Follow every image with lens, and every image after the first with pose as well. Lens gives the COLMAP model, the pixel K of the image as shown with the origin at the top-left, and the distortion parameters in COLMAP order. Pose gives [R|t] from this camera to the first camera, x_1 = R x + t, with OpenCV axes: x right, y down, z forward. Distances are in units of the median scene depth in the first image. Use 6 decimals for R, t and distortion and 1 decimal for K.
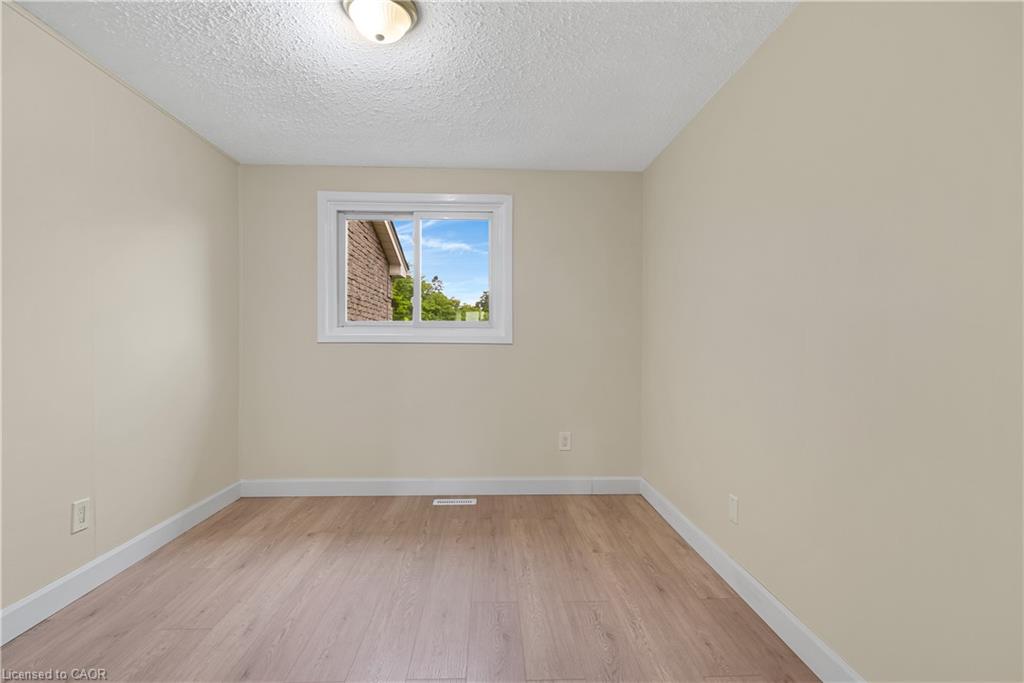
lens RADIAL K [[477.7, 0, 515.4], [0, 477.7, 342.5], [0, 0, 1]] dist [0.003011, 0.000461]
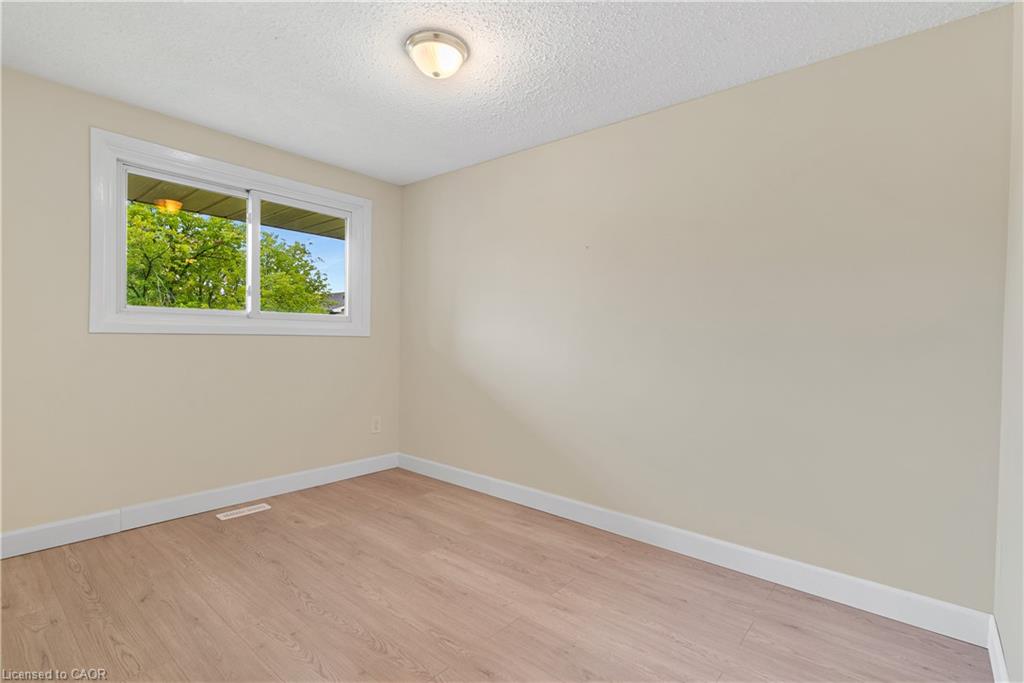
lens RADIAL K [[477.7, 0, 515.4], [0, 477.7, 342.5], [0, 0, 1]] dist [0.003011, 0.000461]
pose [[0.666662, -0.000015, 0.745360, -0.508663], [-0.007259, 0.999952, 0.006513, 0.005648], [-0.745325, -0.009752, 0.666630, 0.020566]]
